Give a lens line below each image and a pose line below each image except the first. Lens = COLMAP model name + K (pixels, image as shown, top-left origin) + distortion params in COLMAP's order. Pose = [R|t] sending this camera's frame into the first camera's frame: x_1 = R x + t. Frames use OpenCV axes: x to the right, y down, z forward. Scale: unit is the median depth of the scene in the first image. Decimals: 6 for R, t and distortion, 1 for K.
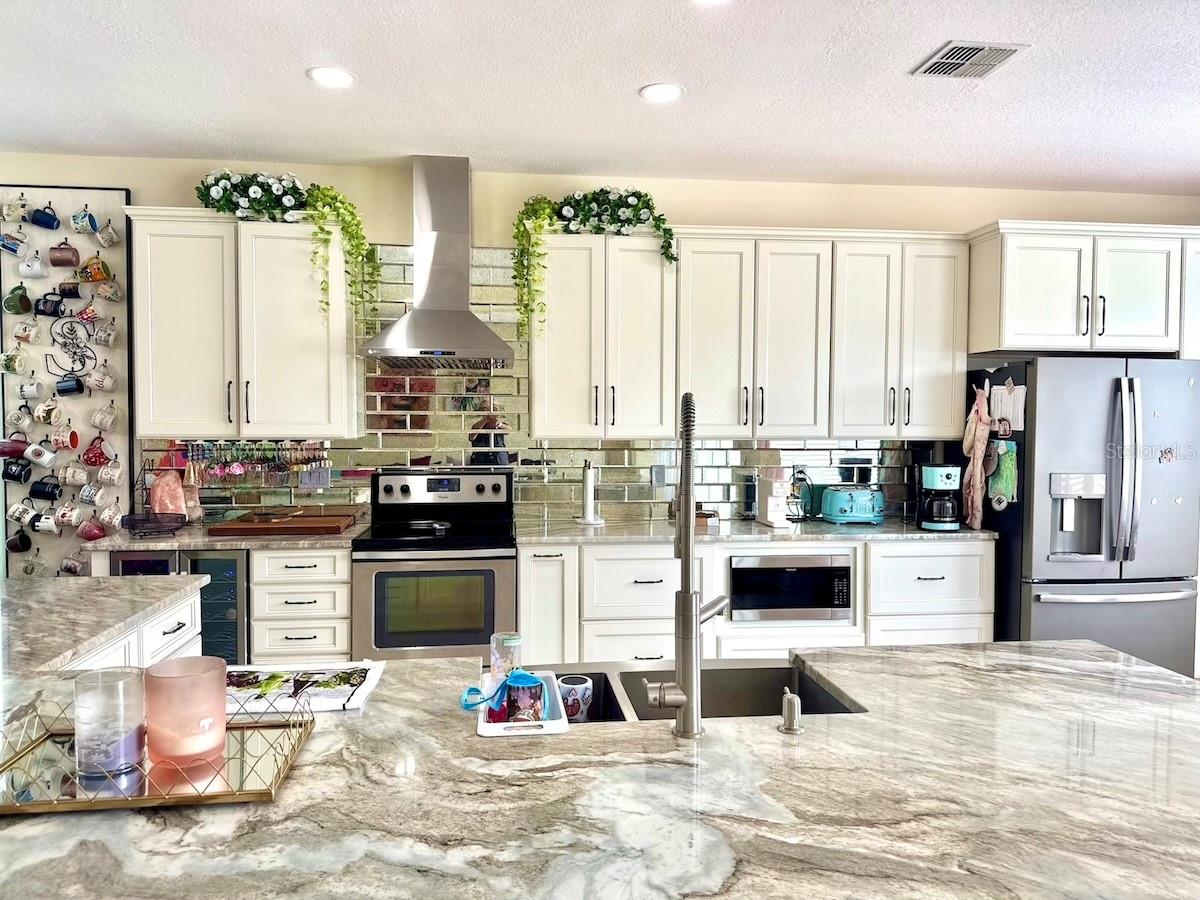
lens RADIAL K [[847.4, 0, 600.0], [0, 847.4, 450.0], [0, 0, 1]] dist [0.112917, -0.170606]
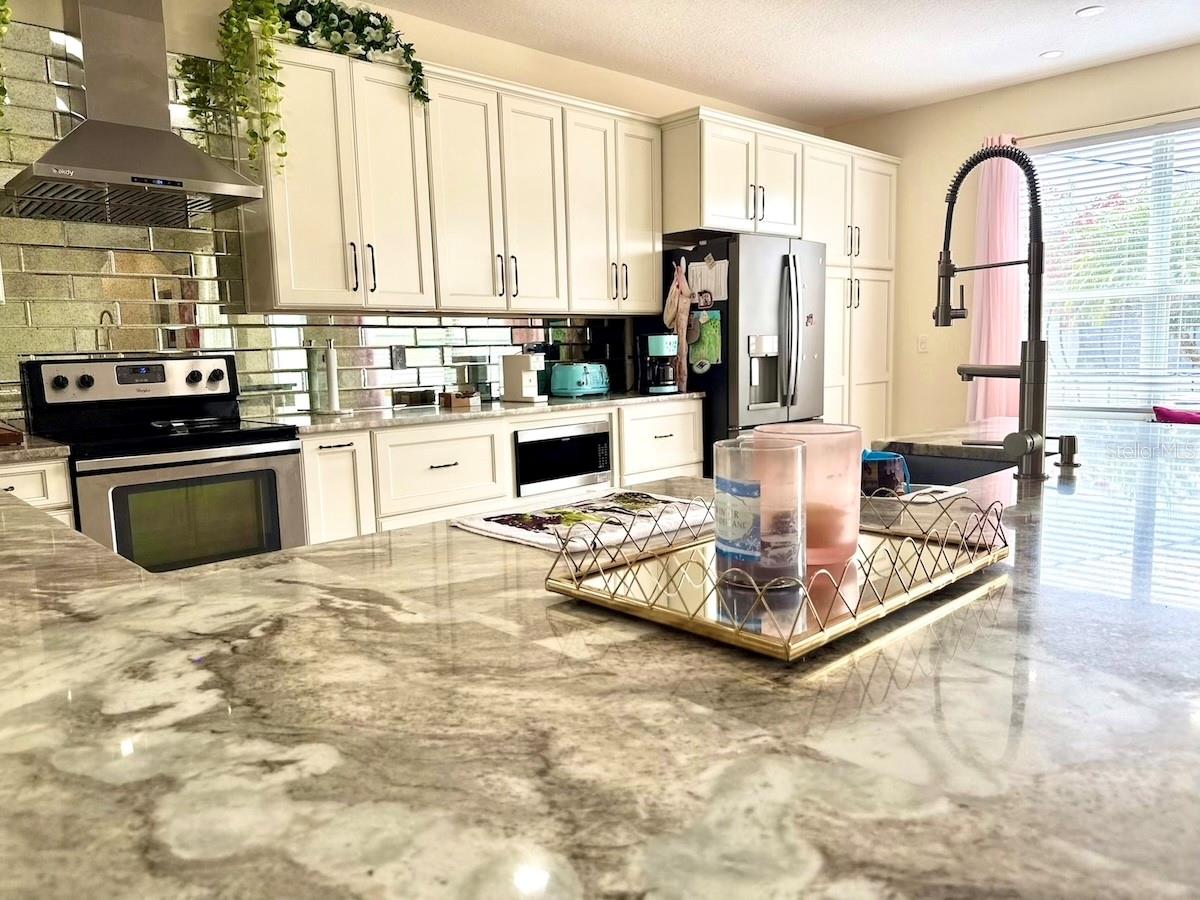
lens RADIAL K [[847.4, 0, 600.0], [0, 847.4, 450.0], [0, 0, 1]] dist [0.112917, -0.170606]
pose [[0.804493, -0.096775, 0.586025, -0.321695], [0.049080, 0.994094, 0.096786, 0.056453], [-0.591931, -0.049101, 0.804492, 0.166903]]
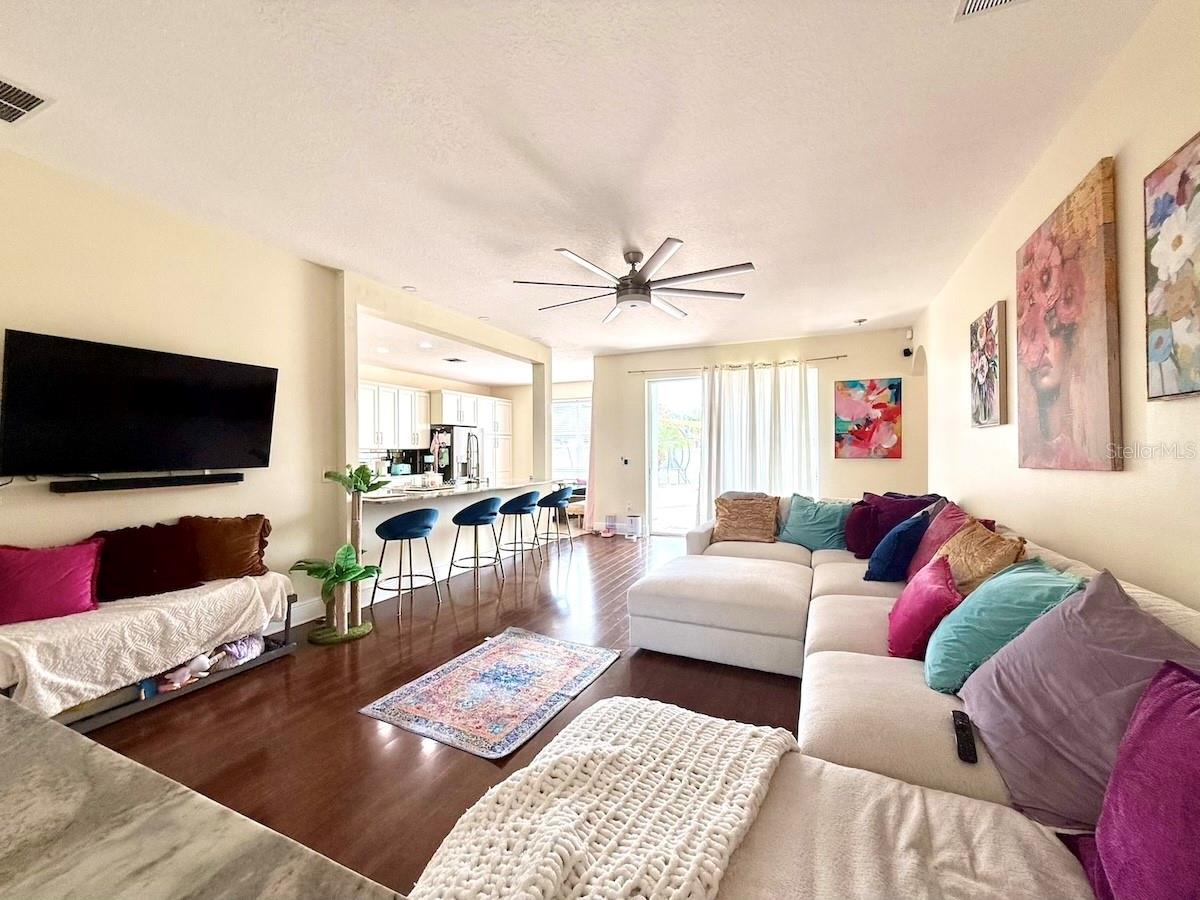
lens RADIAL K [[473.5, 0, 603.1], [0, 473.5, 453.2], [0, 0, 1]] dist [0.002153, 0.000269]
pose [[0.517730, -0.011520, 0.855467, -0.924000], [0.036120, 0.999312, -0.008403, 0.051566], [-0.854782, 0.035250, 0.517789, -0.647033]]
